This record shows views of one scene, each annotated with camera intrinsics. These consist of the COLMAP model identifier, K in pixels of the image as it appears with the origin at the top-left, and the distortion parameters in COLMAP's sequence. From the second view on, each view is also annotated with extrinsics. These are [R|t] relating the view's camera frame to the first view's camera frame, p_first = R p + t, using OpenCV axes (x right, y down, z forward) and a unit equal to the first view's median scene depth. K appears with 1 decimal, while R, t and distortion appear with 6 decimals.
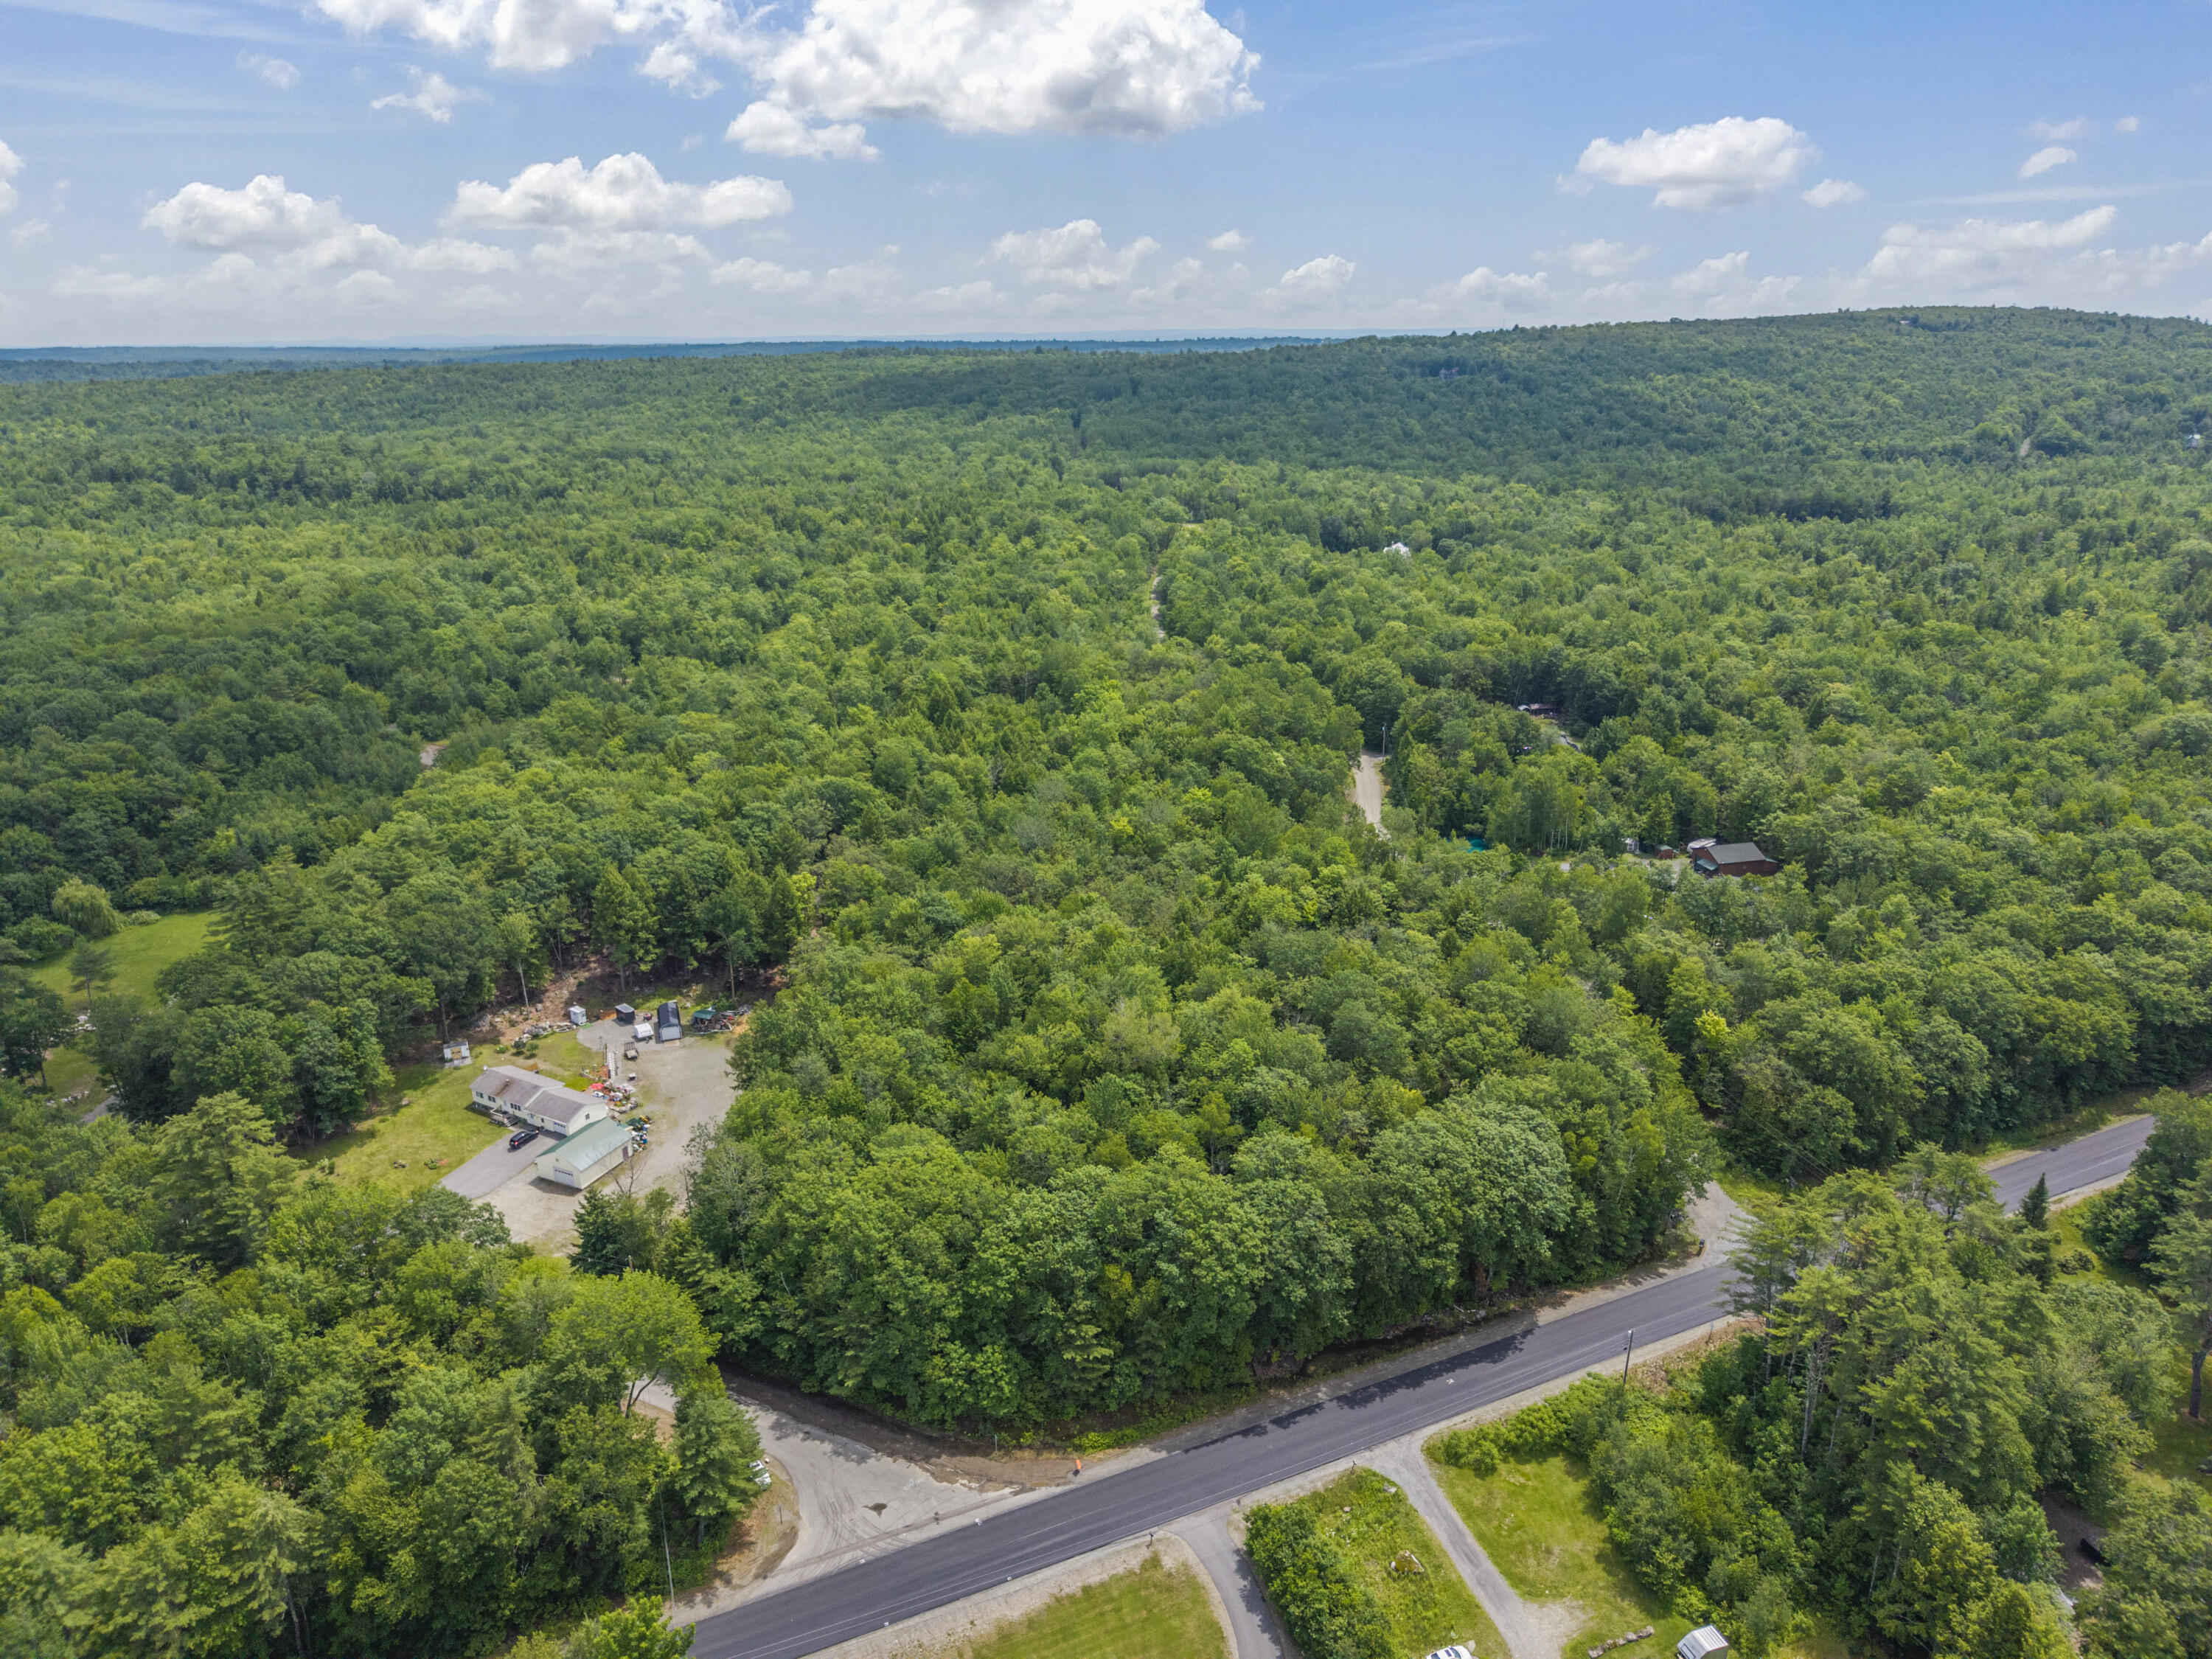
lens RADIAL K [[1478.5, 0, 1105.6], [0, 1478.5, 833.1], [0, 0, 1]] dist [0.008561, -0.002167]
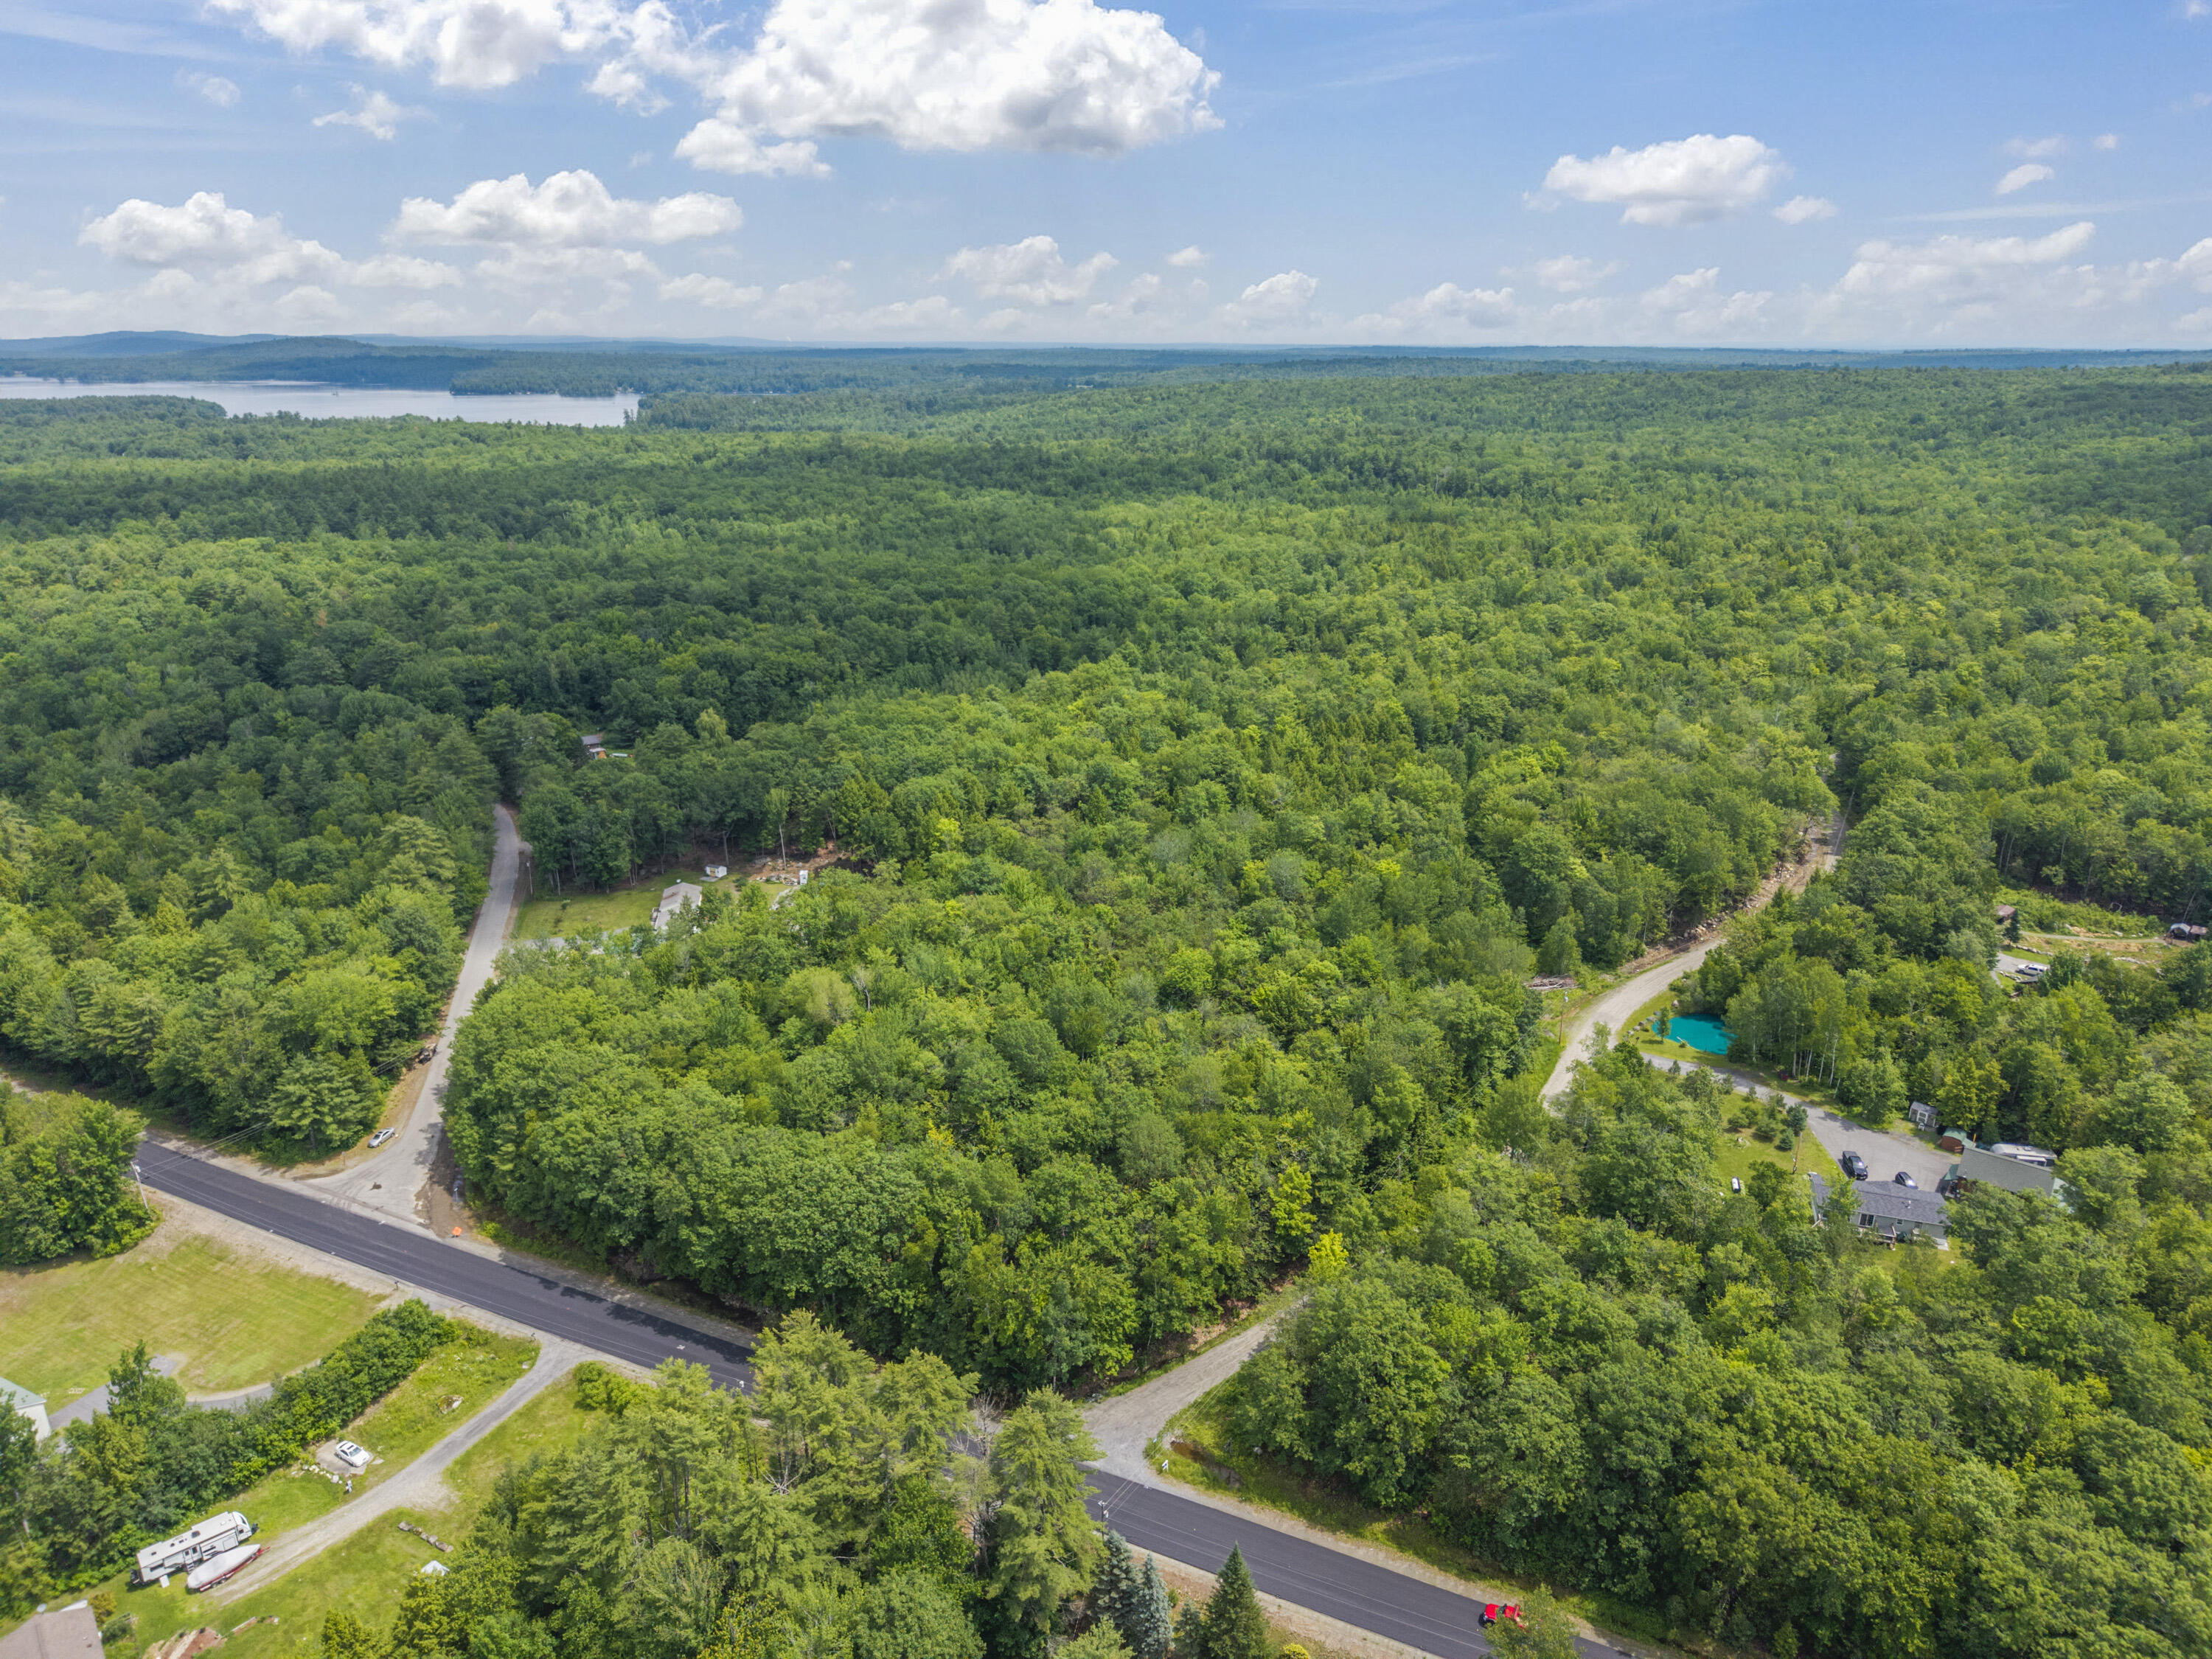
lens RADIAL K [[1482.0, 0, 1105.1], [0, 1482.0, 827.6], [0, 0, 1]] dist [0.009384, -0.004323]
pose [[0.638184, 0.250651, -0.727939, 1.115722], [-0.253782, 0.961161, 0.108465, -0.190712], [0.726853, 0.115517, 0.677008, 0.440547]]
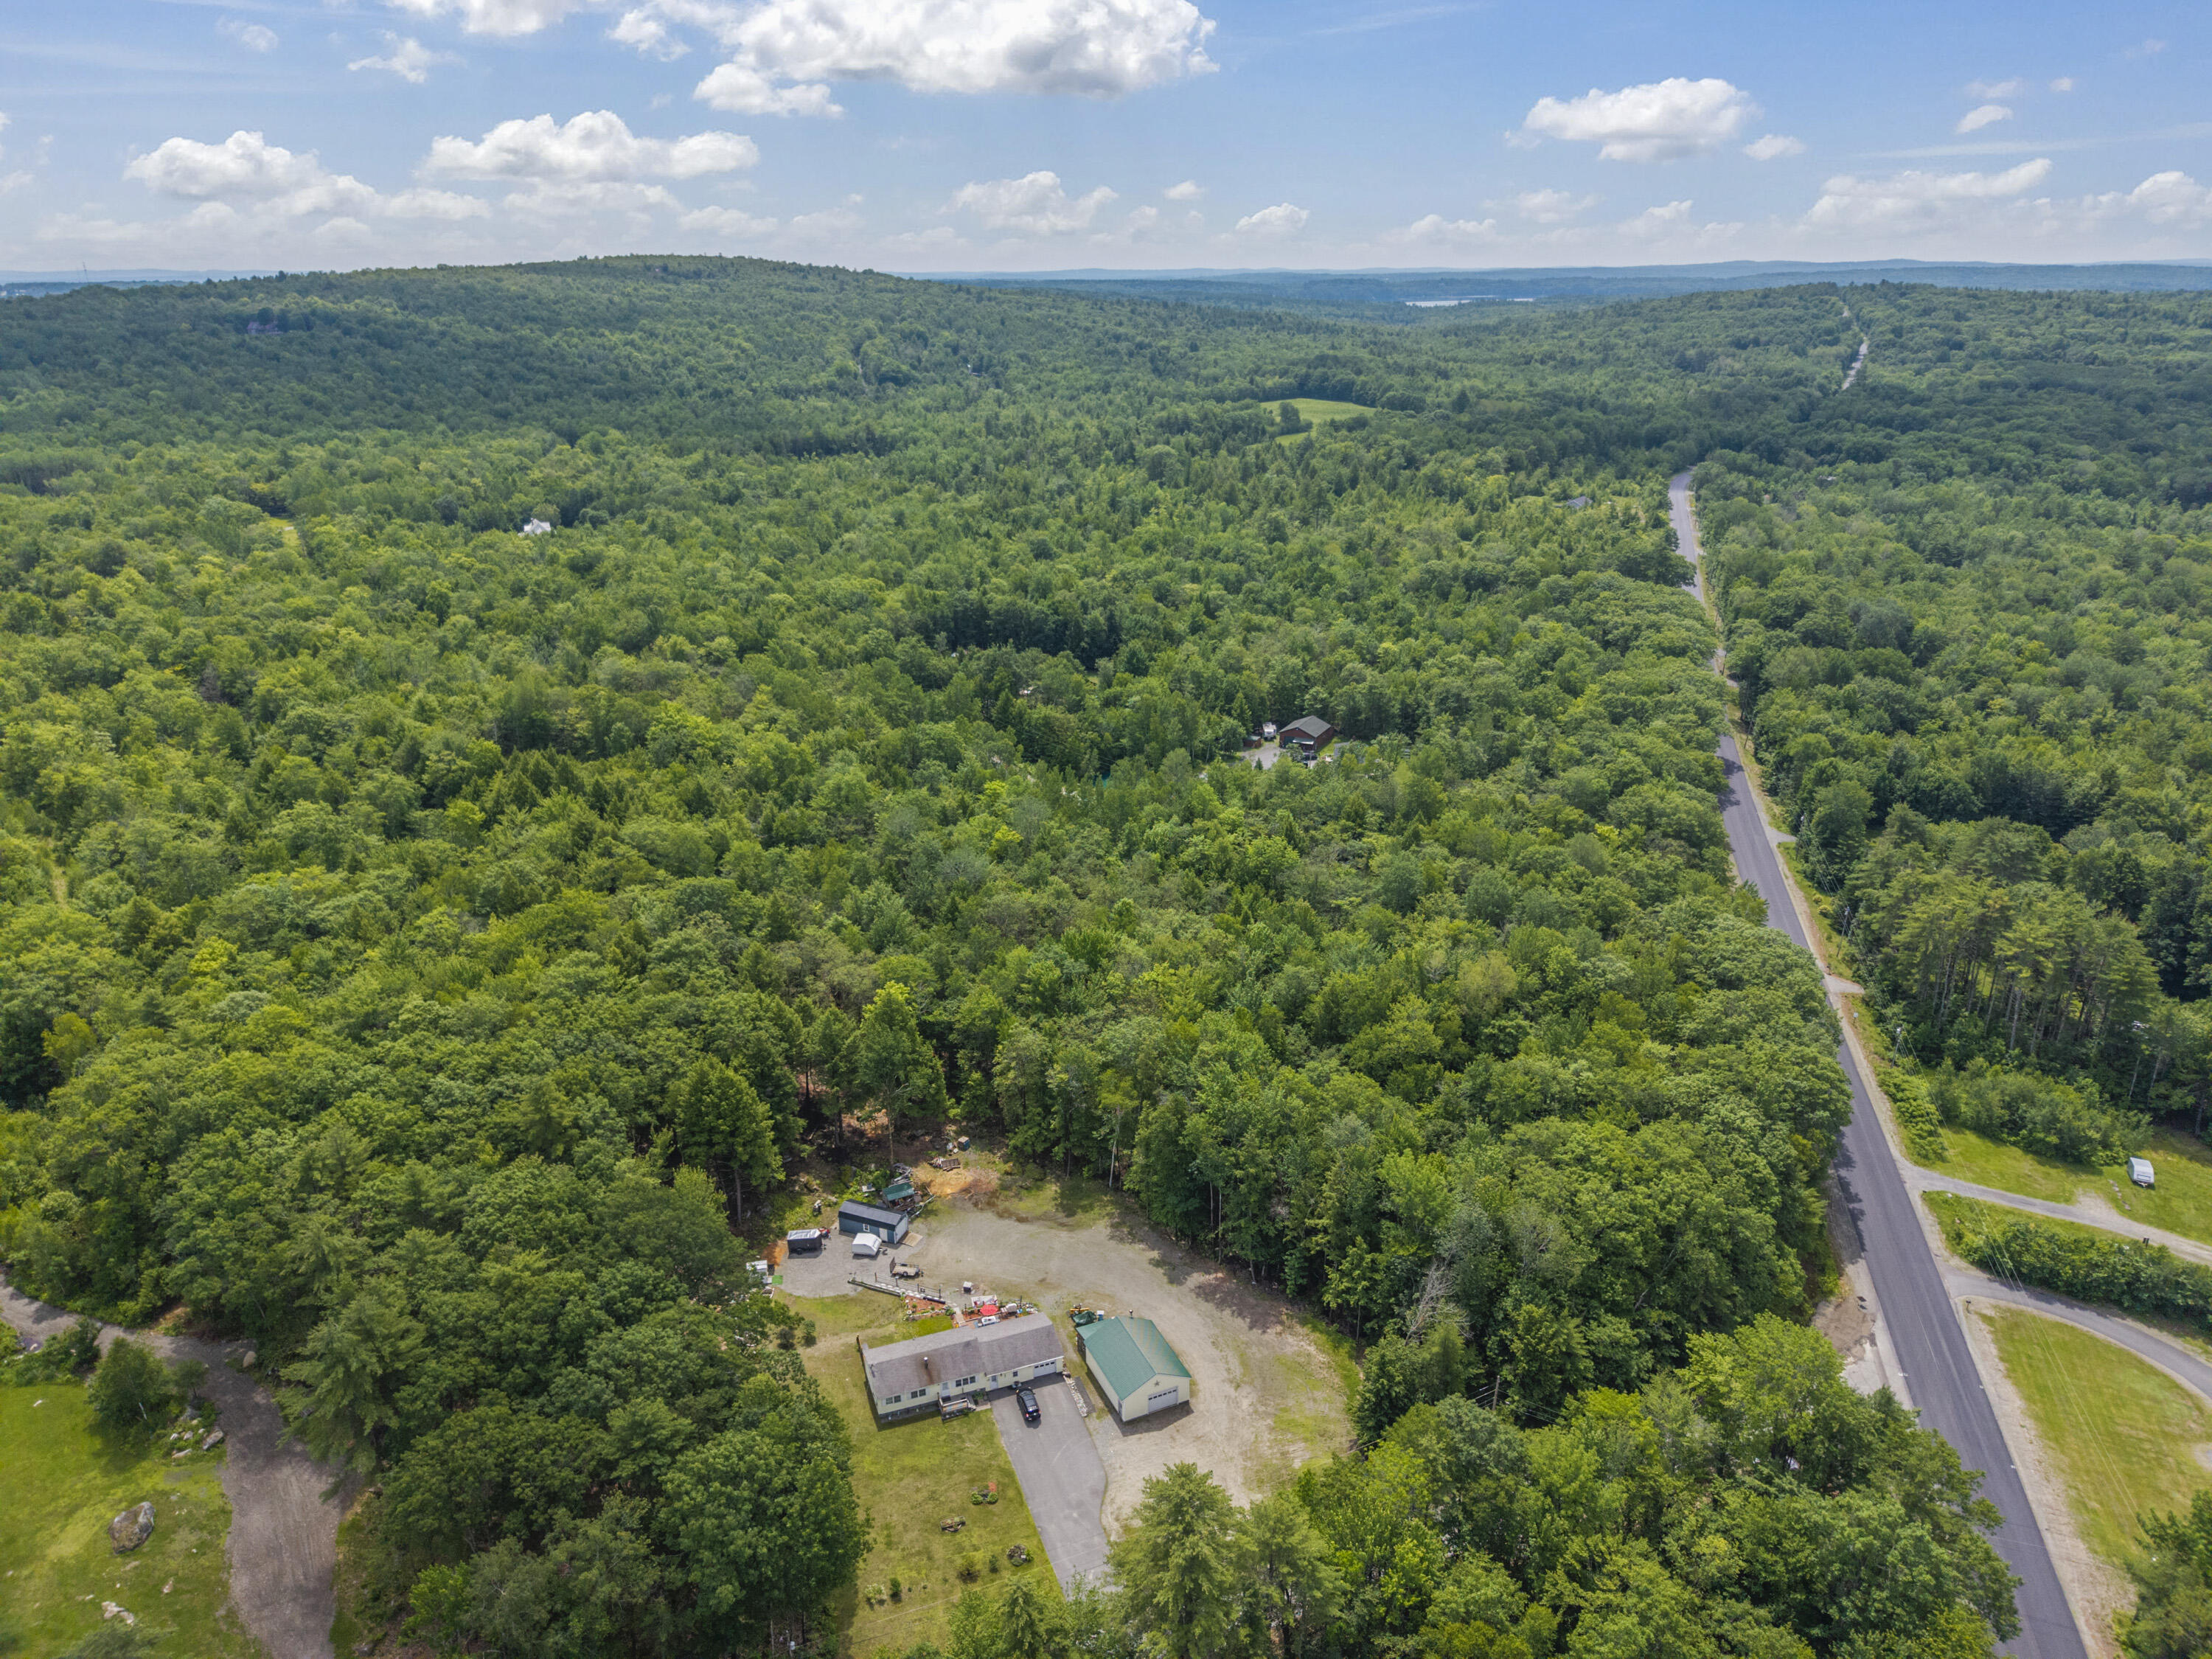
lens RADIAL K [[1475.3, 0, 1106.0], [0, 1475.3, 829.5], [0, 0, 1]] dist [0.025728, -0.030154]
pose [[0.654581, -0.267032, 0.707260, -1.016799], [0.244926, 0.959989, 0.135768, -0.201604], [-0.715216, 0.084355, 0.693794, 0.539758]]
